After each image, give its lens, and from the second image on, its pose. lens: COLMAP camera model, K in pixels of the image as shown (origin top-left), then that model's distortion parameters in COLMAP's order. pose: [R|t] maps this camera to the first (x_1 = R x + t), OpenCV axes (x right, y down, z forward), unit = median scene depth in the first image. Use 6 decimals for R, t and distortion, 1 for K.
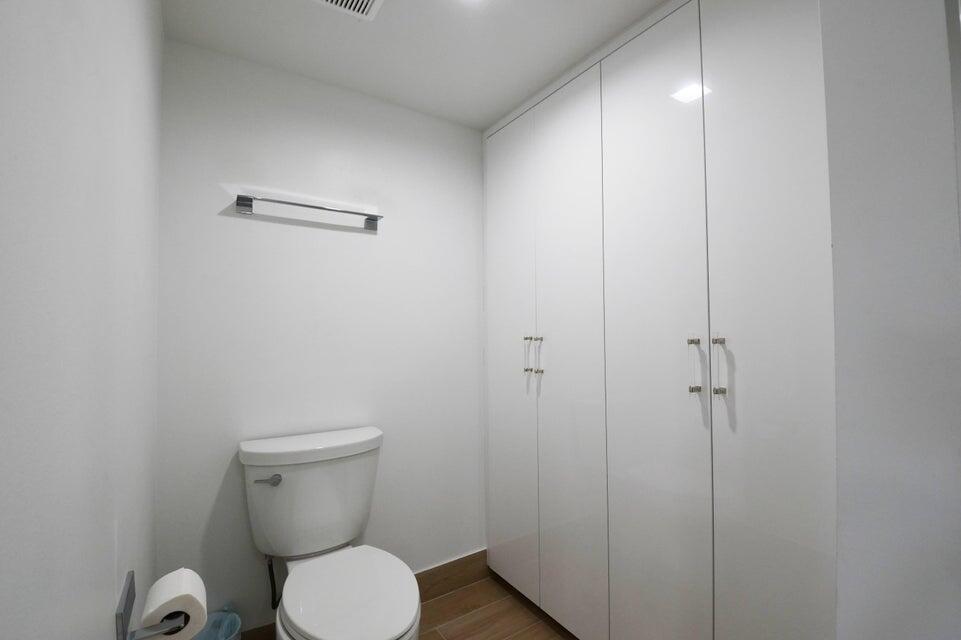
lens RADIAL K [[423.1, 0, 480.7], [0, 423.1, 323.3], [0, 0, 1]] dist [0.013702, -0.023612]
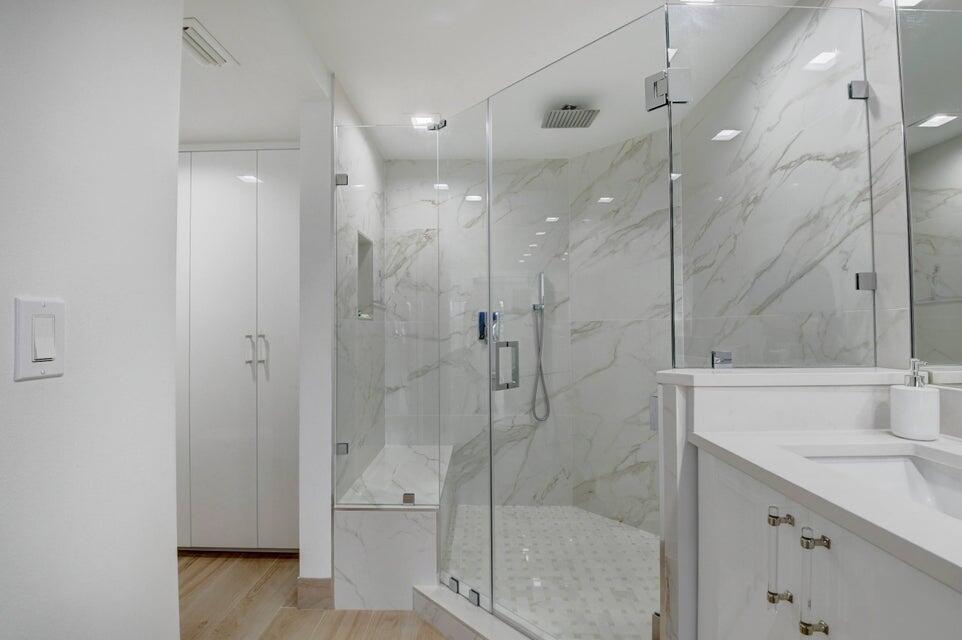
lens RADIAL K [[423.6, 0, 481.2], [0, 423.6, 323.3], [0, 0, 1]] dist [0.013702, -0.023612]
pose [[0.563607, 0.019575, 0.825811, -0.479888], [-0.016449, 0.999787, -0.012473, -0.009278], [-0.825879, -0.006554, 0.563809, -0.929022]]
